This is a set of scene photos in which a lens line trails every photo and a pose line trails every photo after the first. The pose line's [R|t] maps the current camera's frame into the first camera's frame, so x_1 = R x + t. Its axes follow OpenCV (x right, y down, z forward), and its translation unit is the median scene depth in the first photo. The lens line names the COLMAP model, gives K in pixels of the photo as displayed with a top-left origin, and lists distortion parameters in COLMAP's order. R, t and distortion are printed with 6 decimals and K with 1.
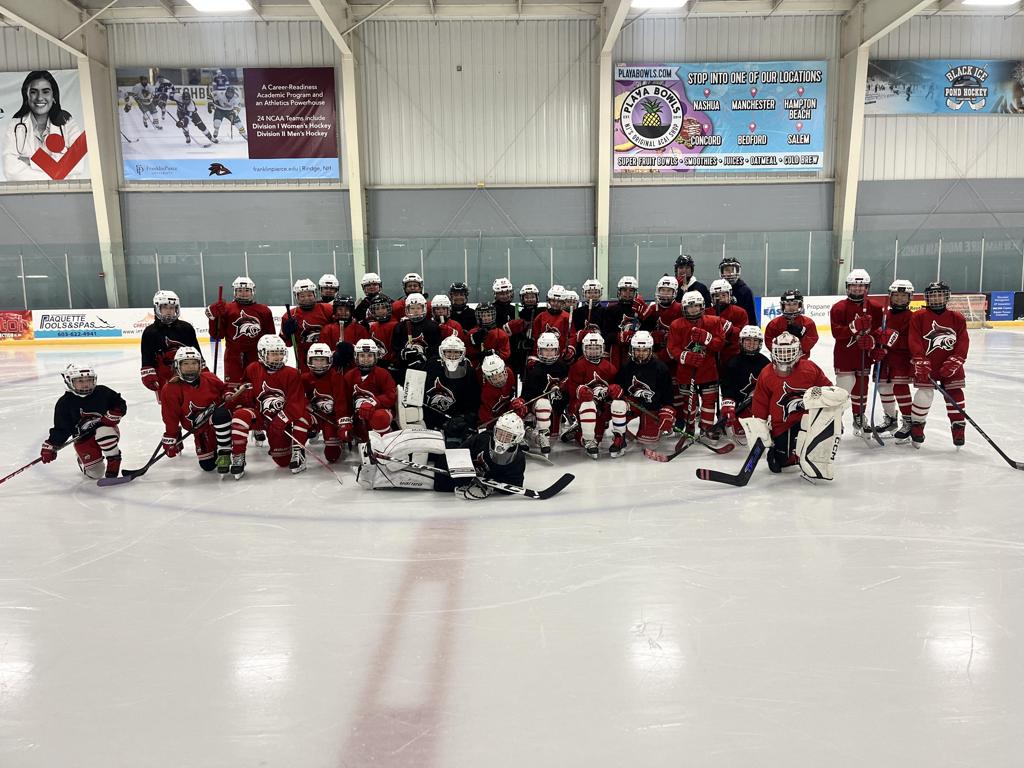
lens RADIAL K [[781.1, 0, 512.8], [0, 781.1, 402.0], [0, 0, 1]] dist [0.026720, 0.000834]
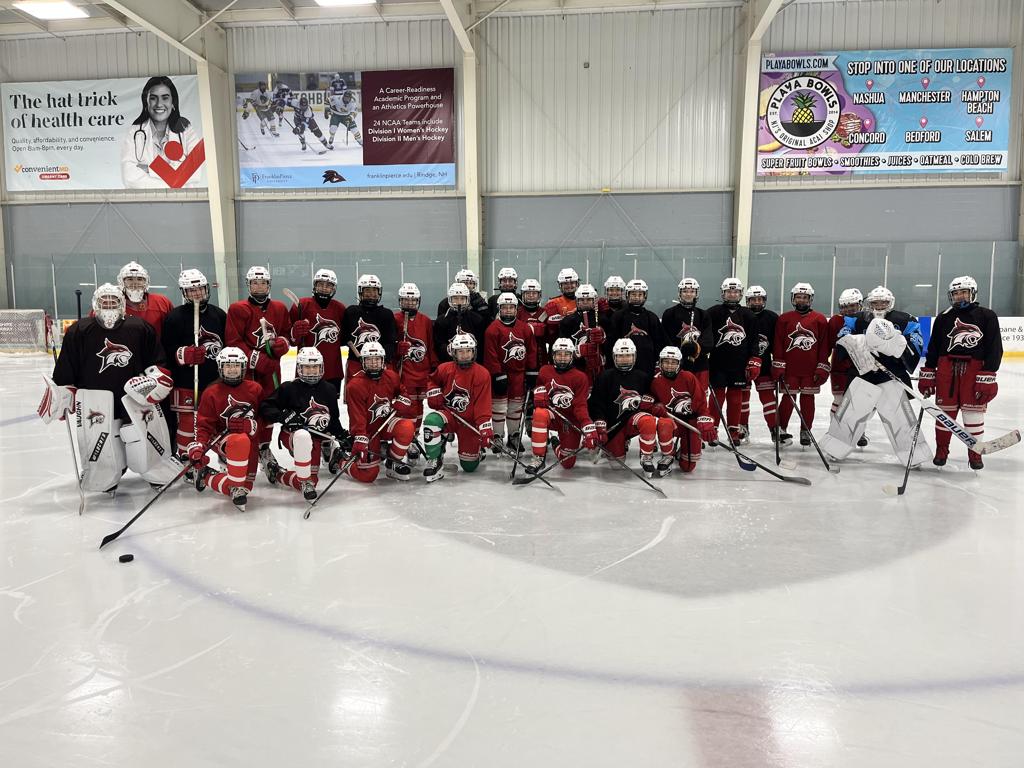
lens RADIAL K [[776.5, 0, 512.0], [0, 776.5, 384.0], [0, 0, 1]] dist [0.000392, -0.000116]
pose [[0.989350, 0.026894, -0.143049, -0.014813], [-0.033561, 0.998450, -0.044393, -0.008058], [0.141634, 0.048721, 0.988719, 0.105595]]
